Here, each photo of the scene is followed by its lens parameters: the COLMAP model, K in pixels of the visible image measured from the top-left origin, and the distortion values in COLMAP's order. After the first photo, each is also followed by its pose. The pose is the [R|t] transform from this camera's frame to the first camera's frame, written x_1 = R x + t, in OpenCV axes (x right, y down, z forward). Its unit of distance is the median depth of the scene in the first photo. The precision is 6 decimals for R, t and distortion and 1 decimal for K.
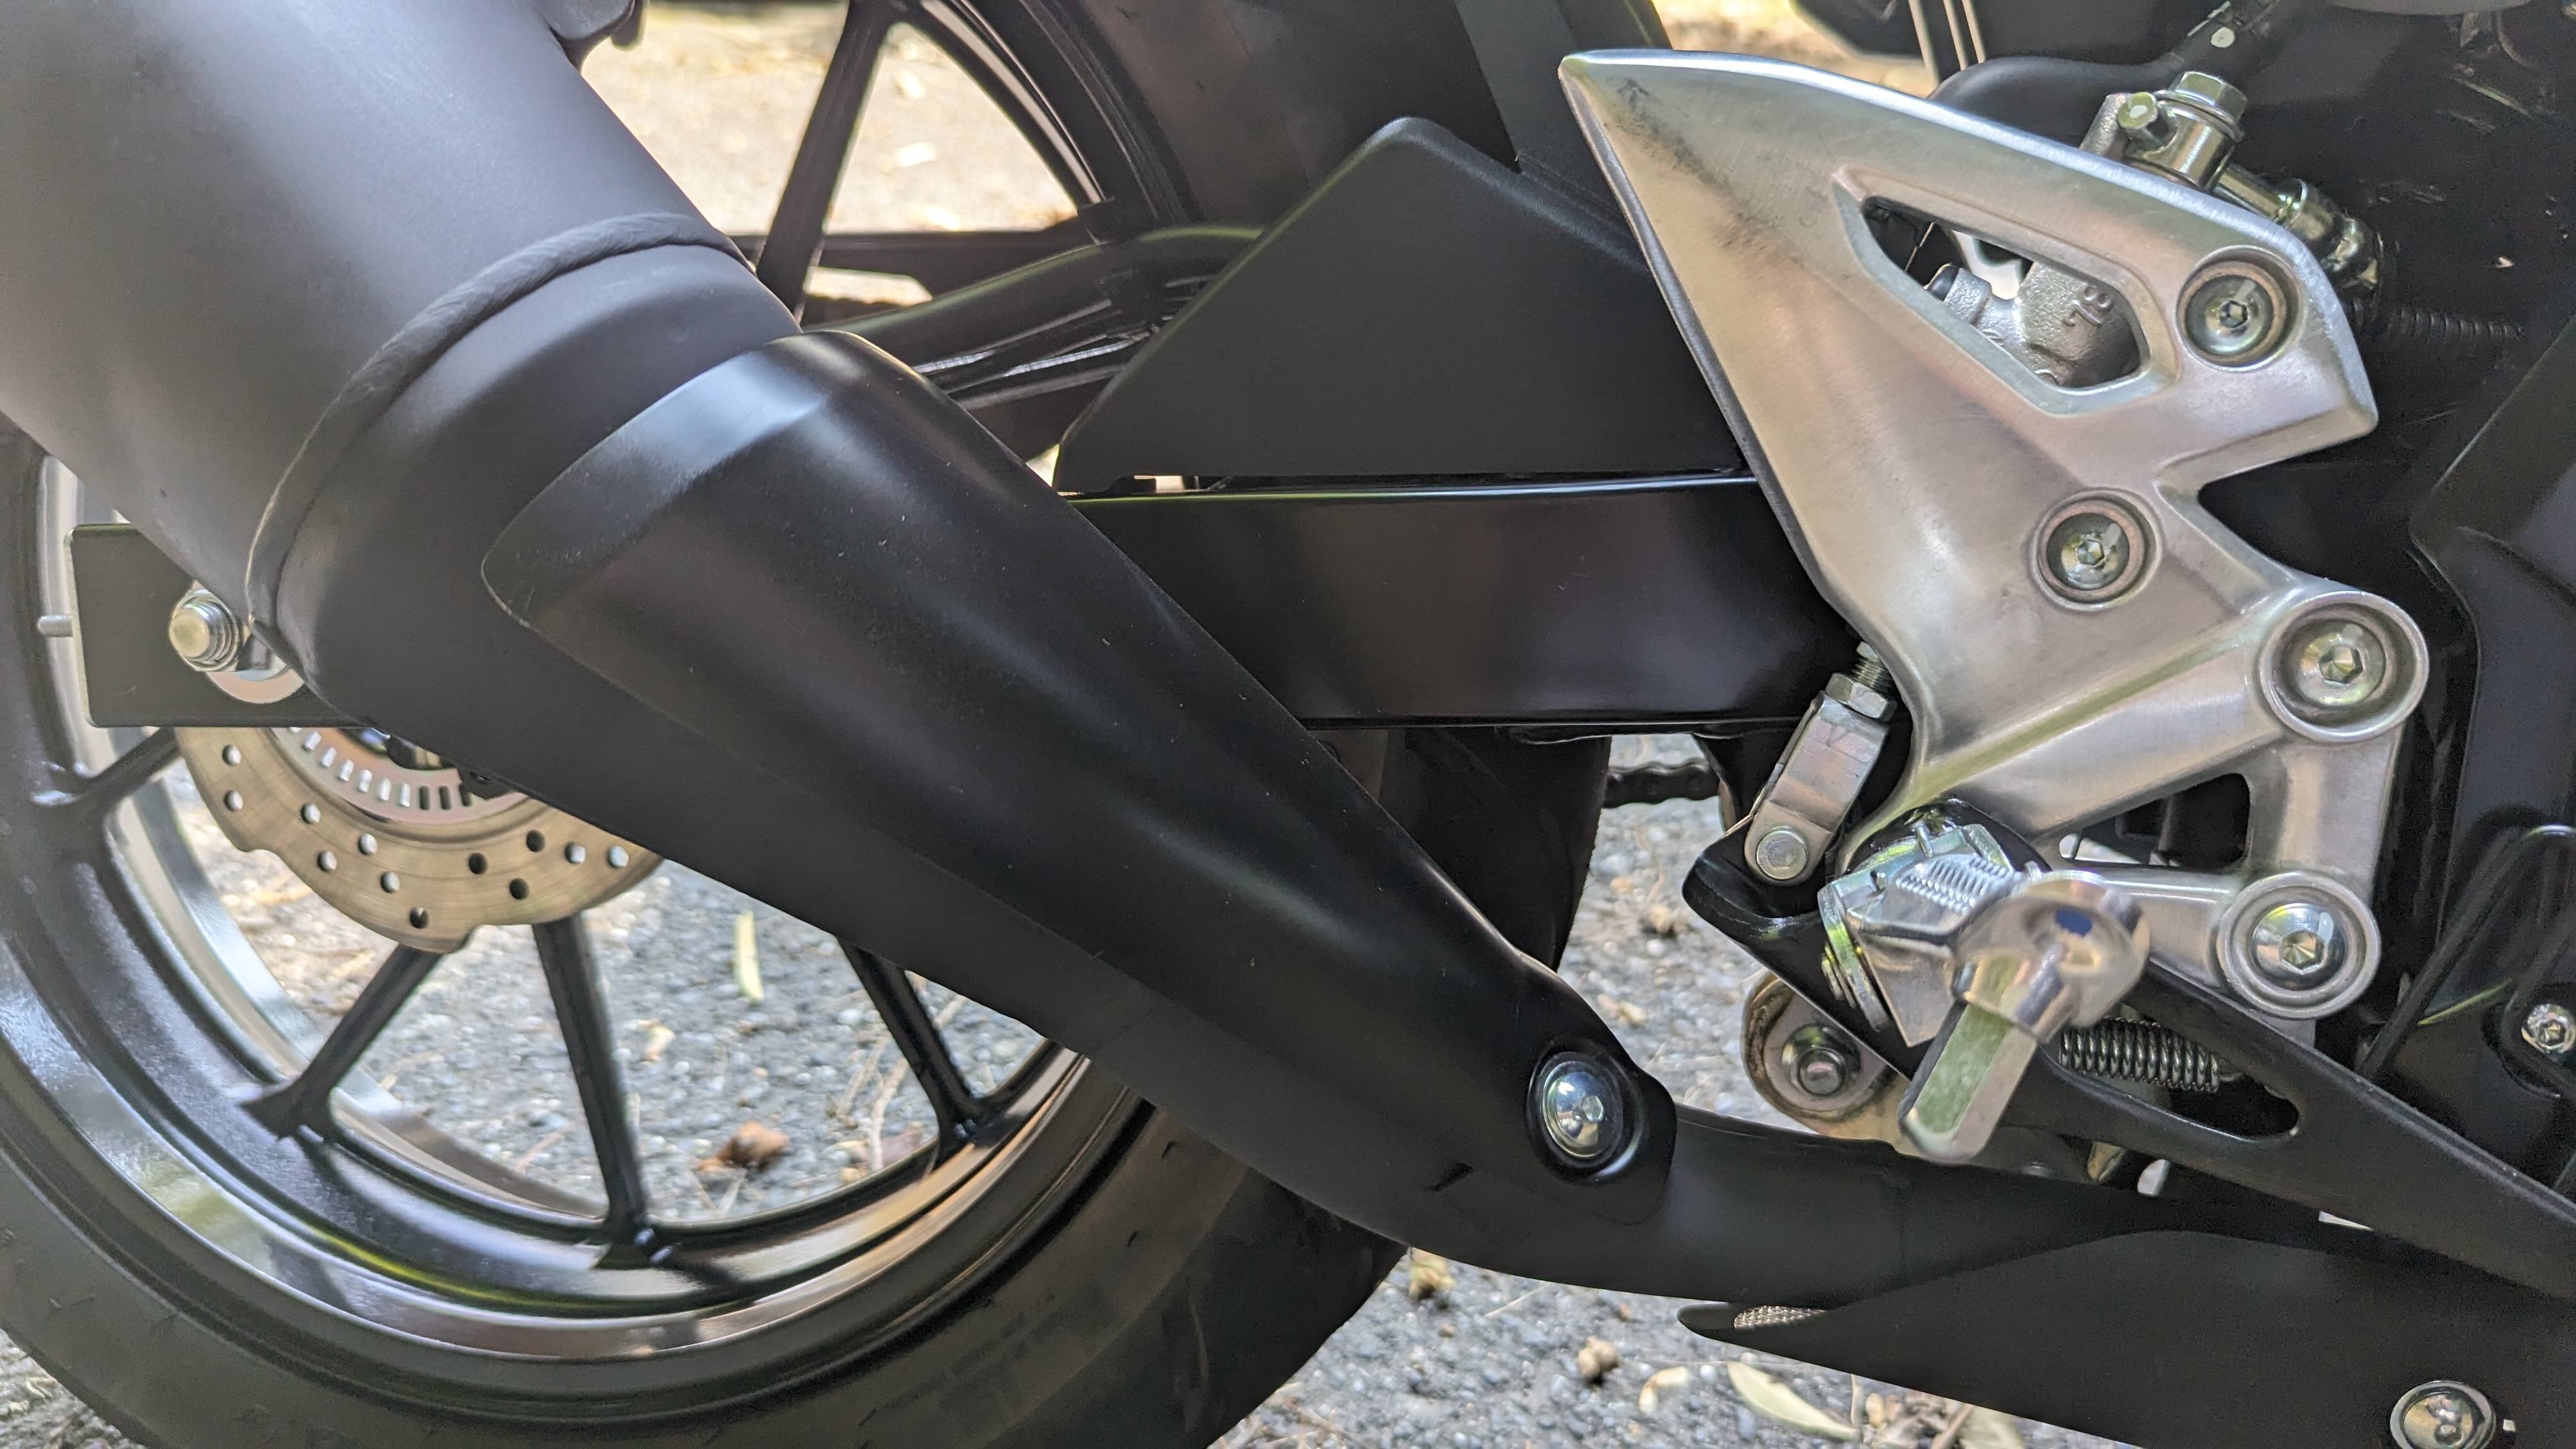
lens RADIAL K [[1875.5, 0, 1313.7], [0, 1875.5, 725.3], [0, 0, 1]] dist [0.084945, -0.156298]
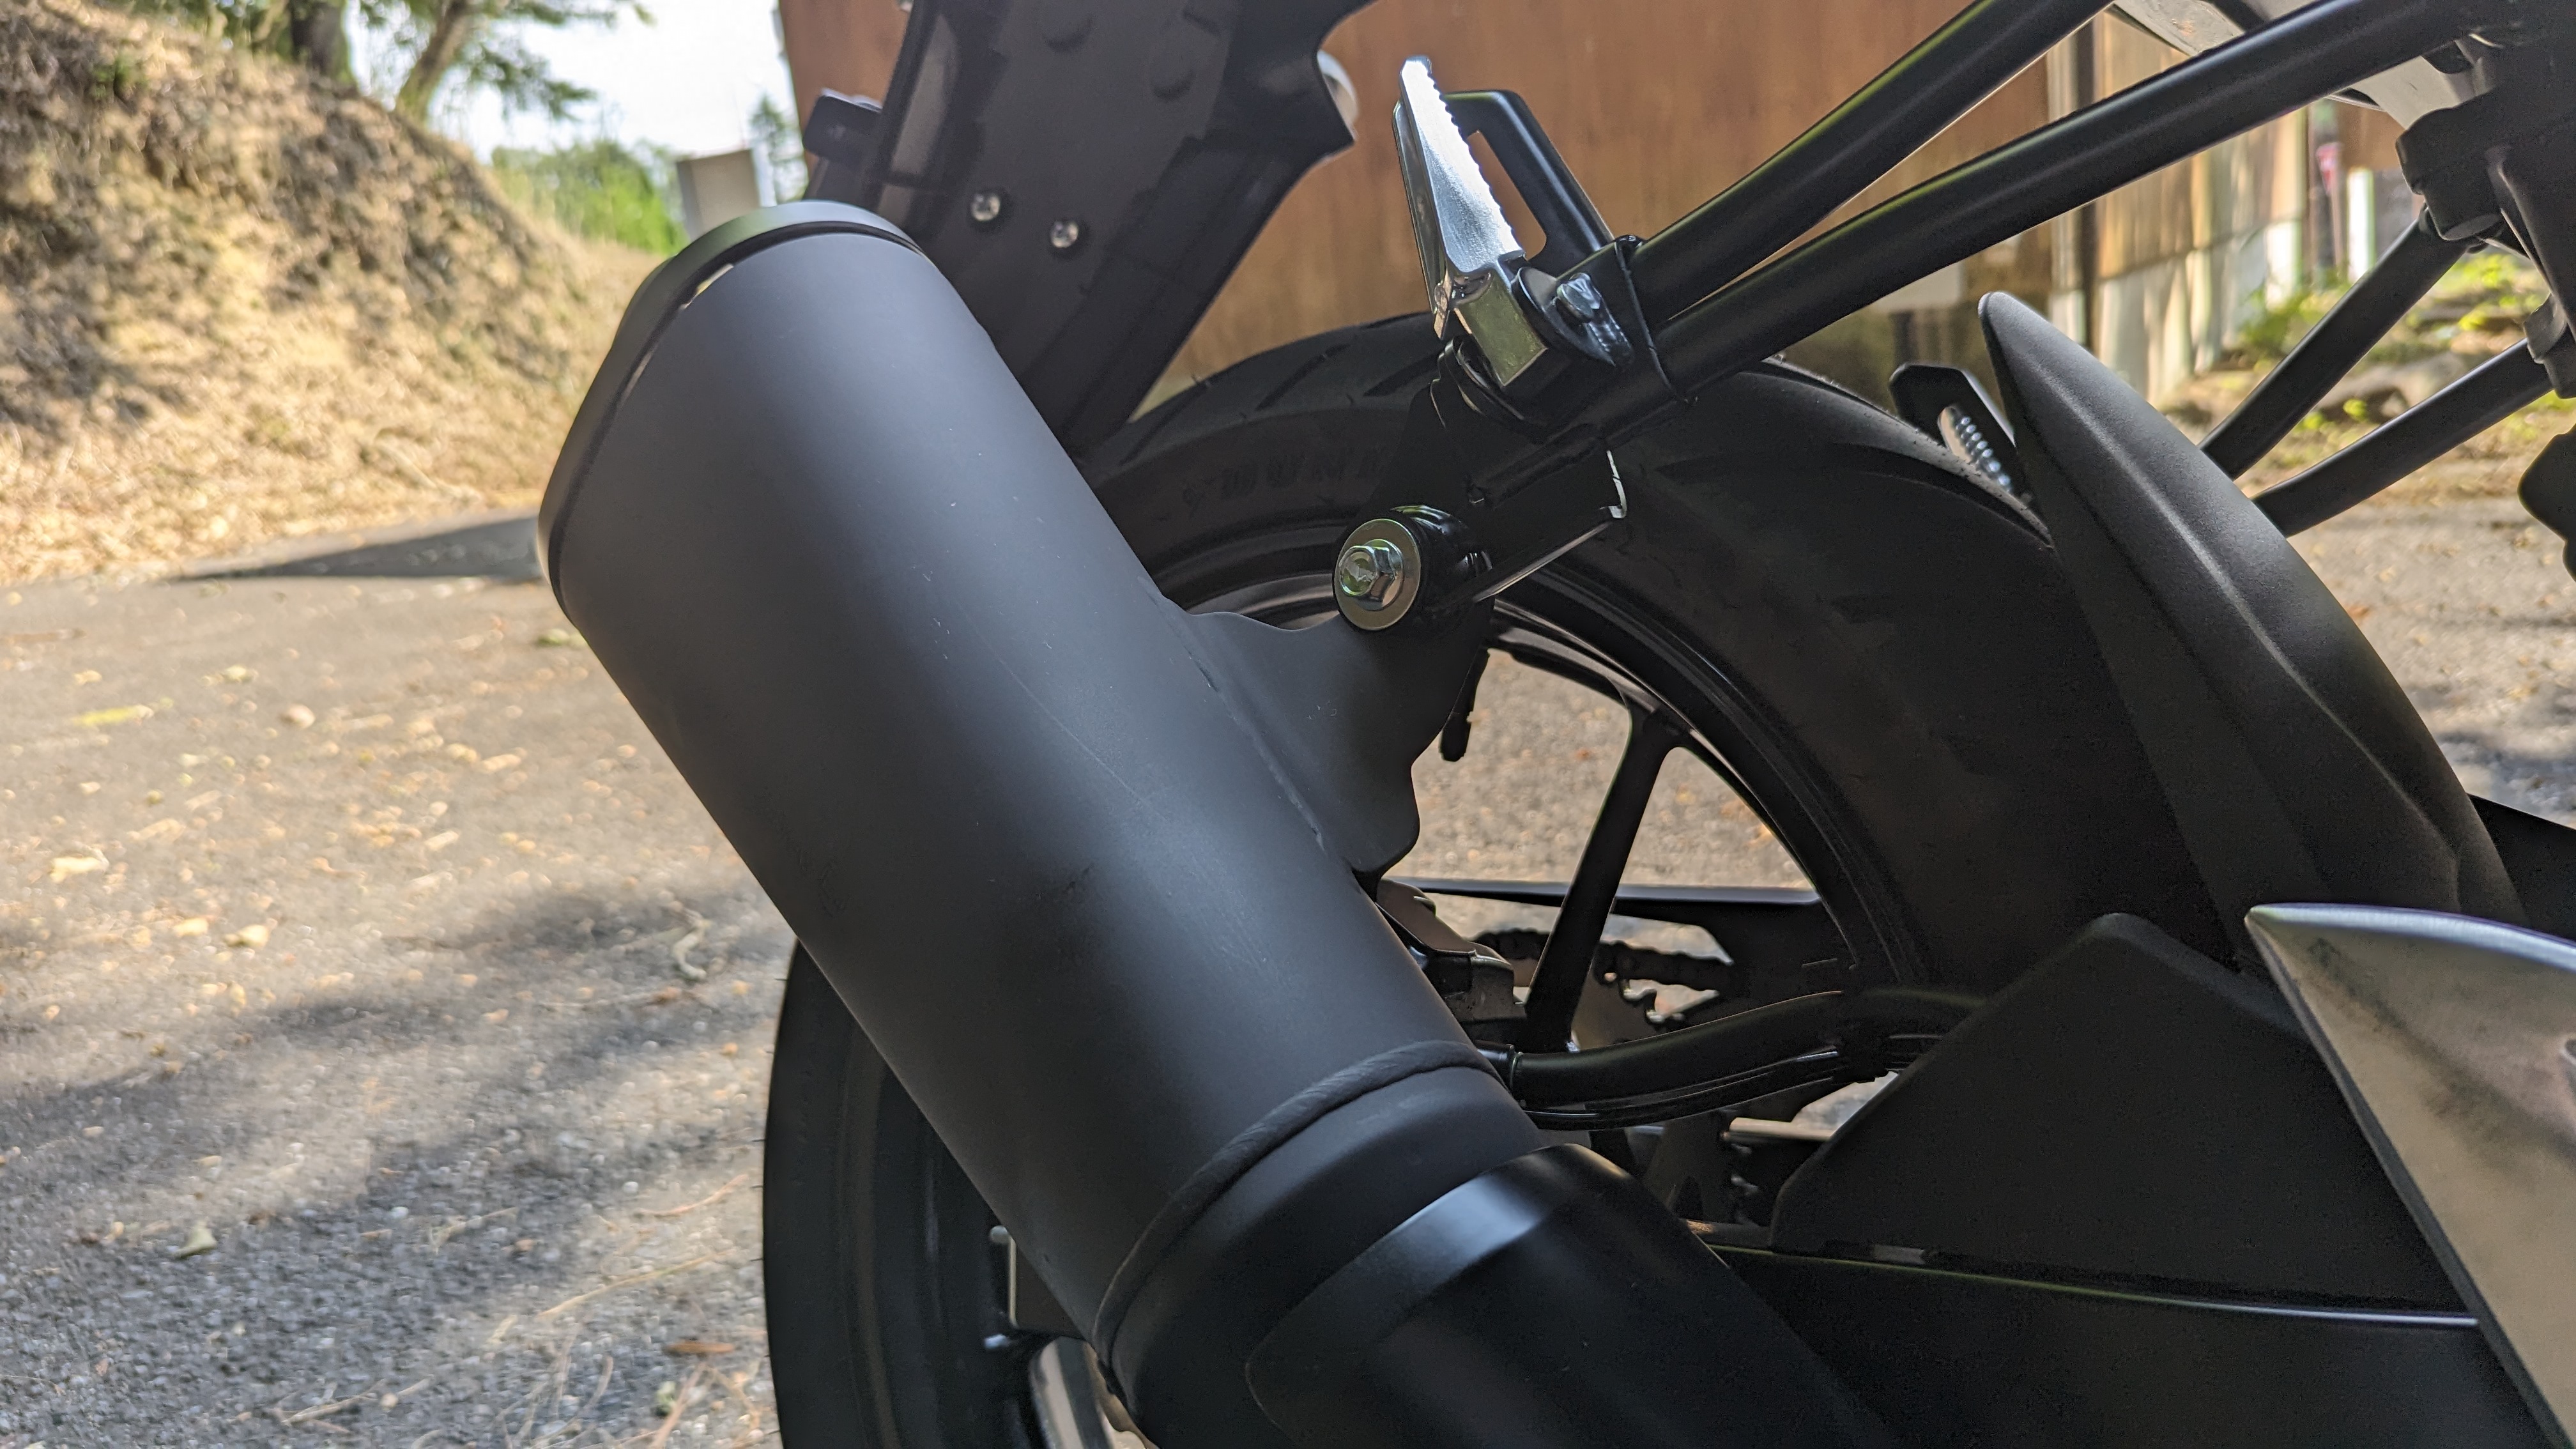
lens RADIAL K [[1876.7, 0, 1293.9], [0, 1876.7, 673.7], [0, 0, 1]] dist [0.052995, -0.097599]
pose [[0.891550, -0.040721, -0.451089, 0.113195], [-0.073831, 0.969562, -0.233448, -0.164720], [0.446865, 0.241435, 0.861406, -0.110241]]
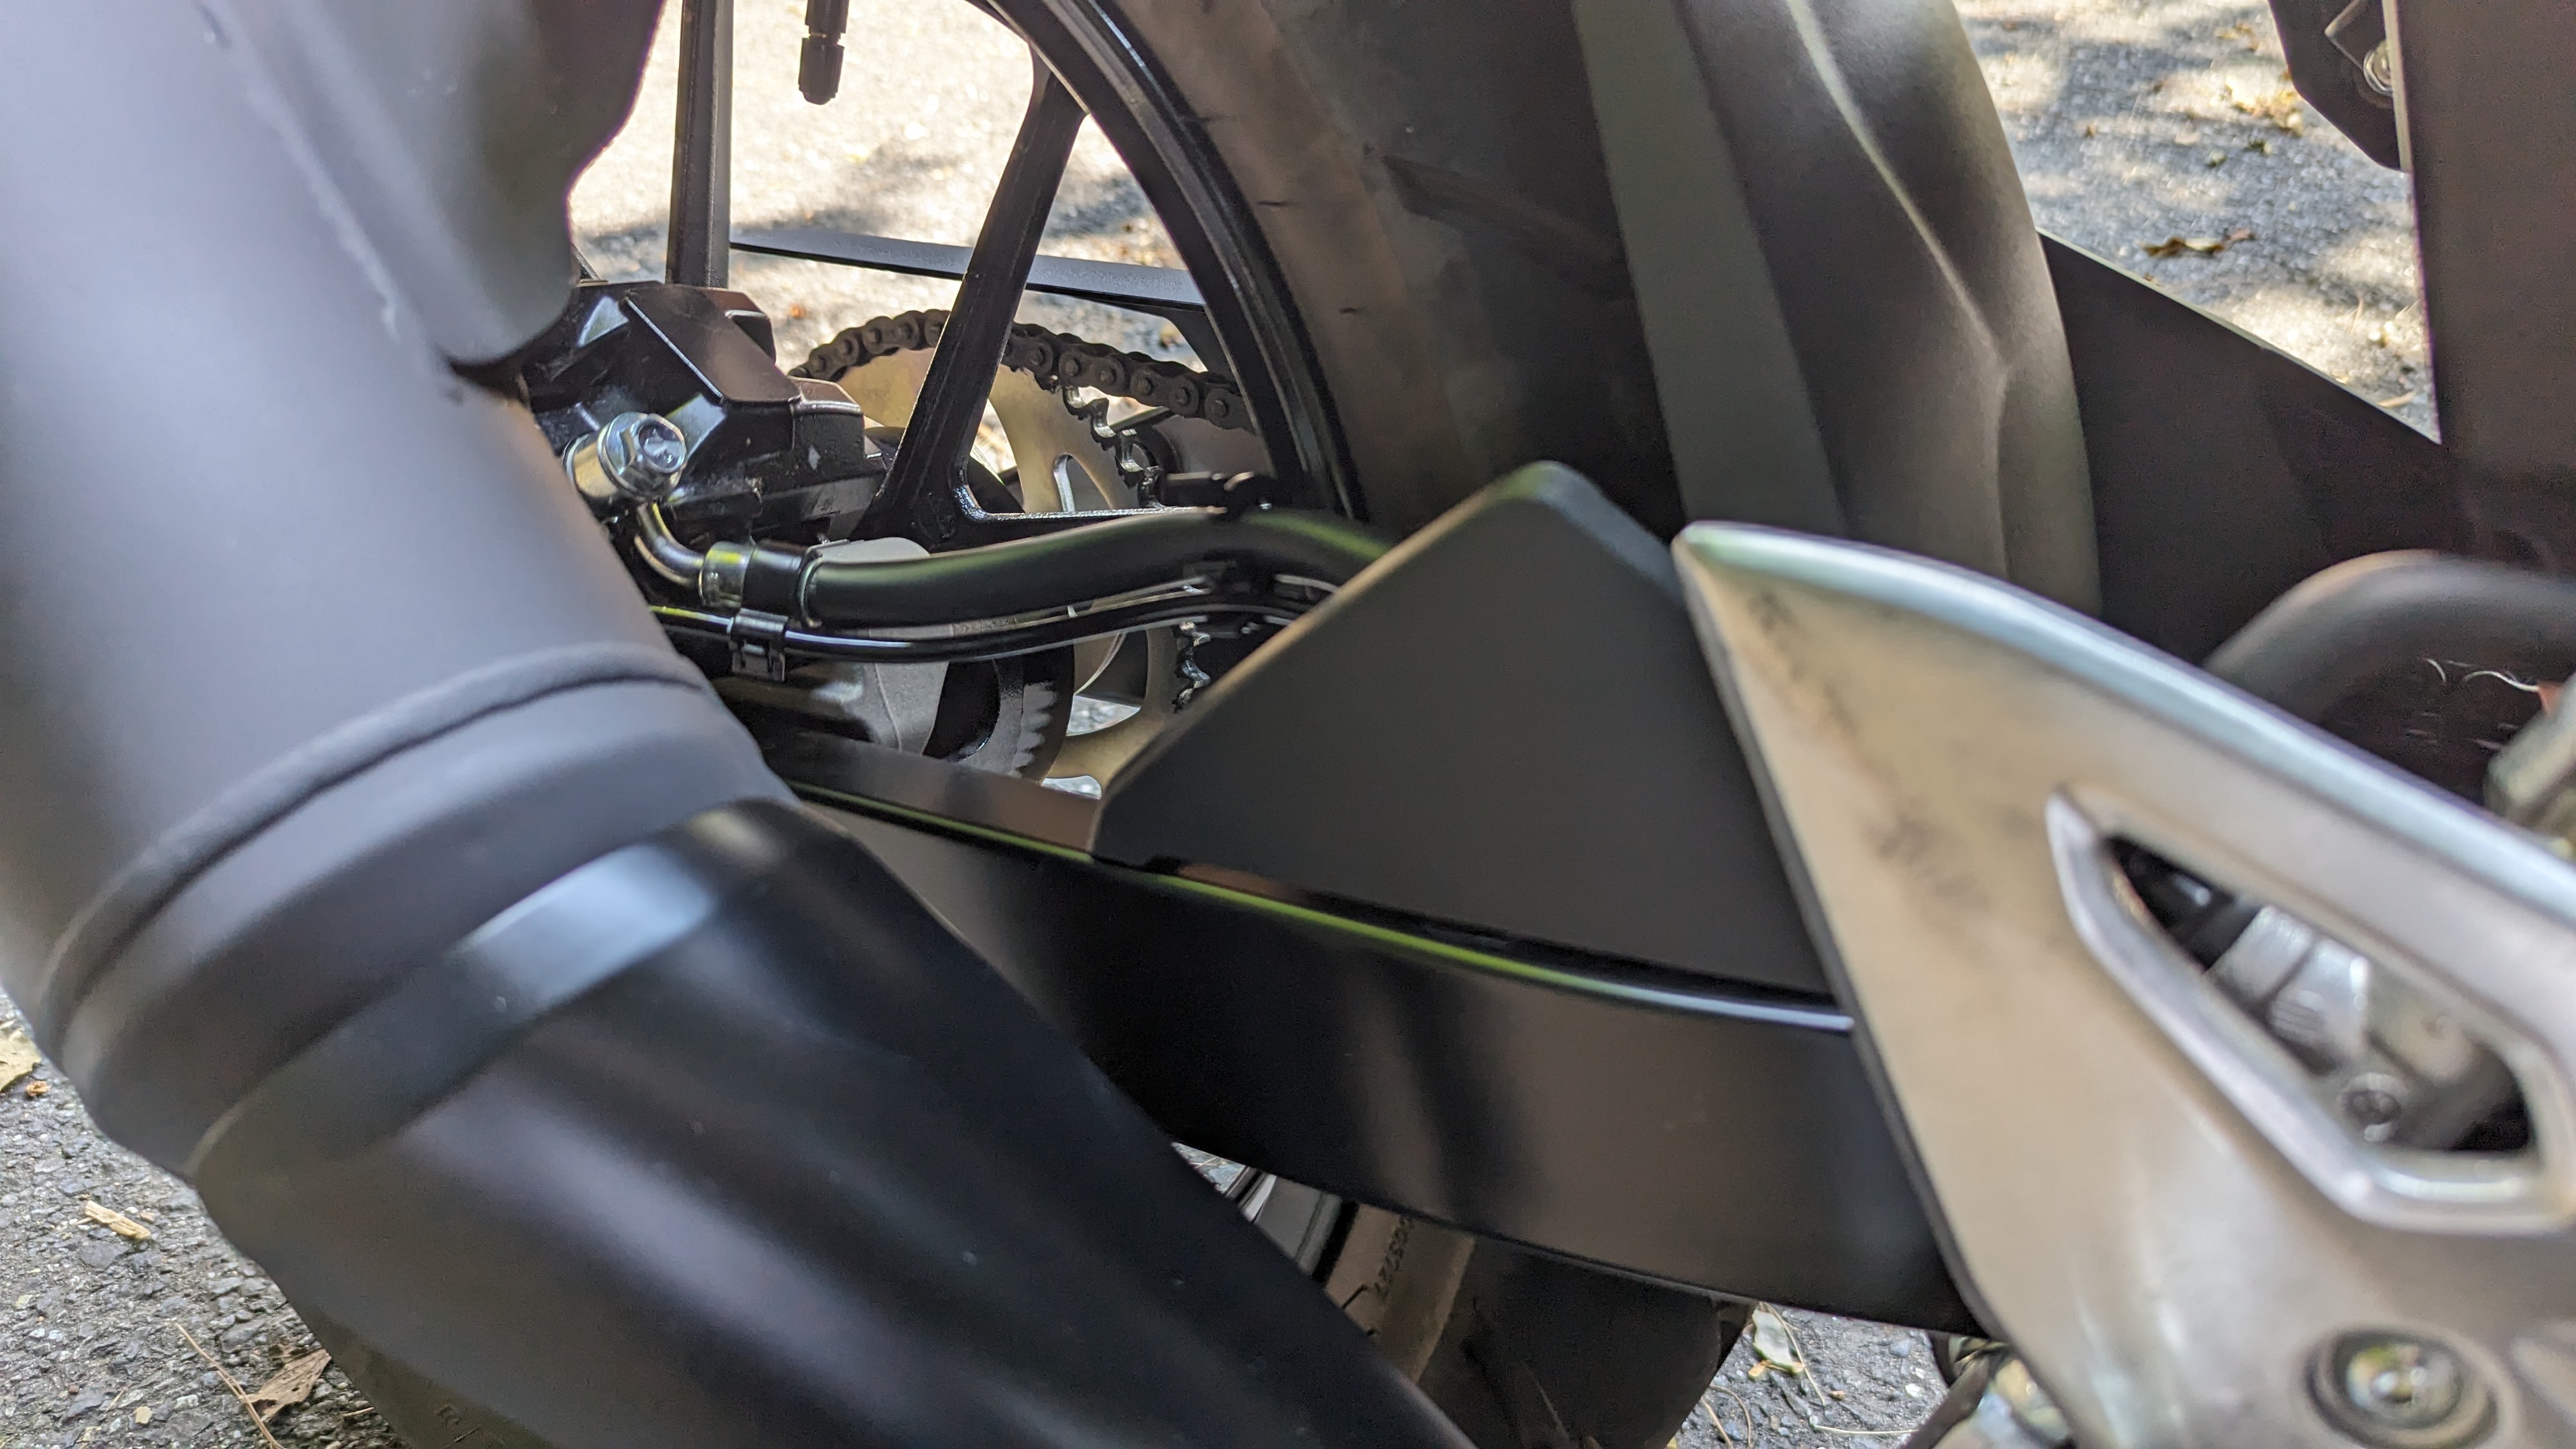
lens RADIAL K [[1893.2, 0, 1302.0], [0, 1893.2, 660.0], [0, 0, 1]] dist [-0.002306, -0.030580]
pose [[0.957216, 0.120351, -0.263160, 0.146821], [-0.086032, 0.986648, 0.138290, -0.317979], [0.276290, -0.109733, 0.954789, 0.259477]]
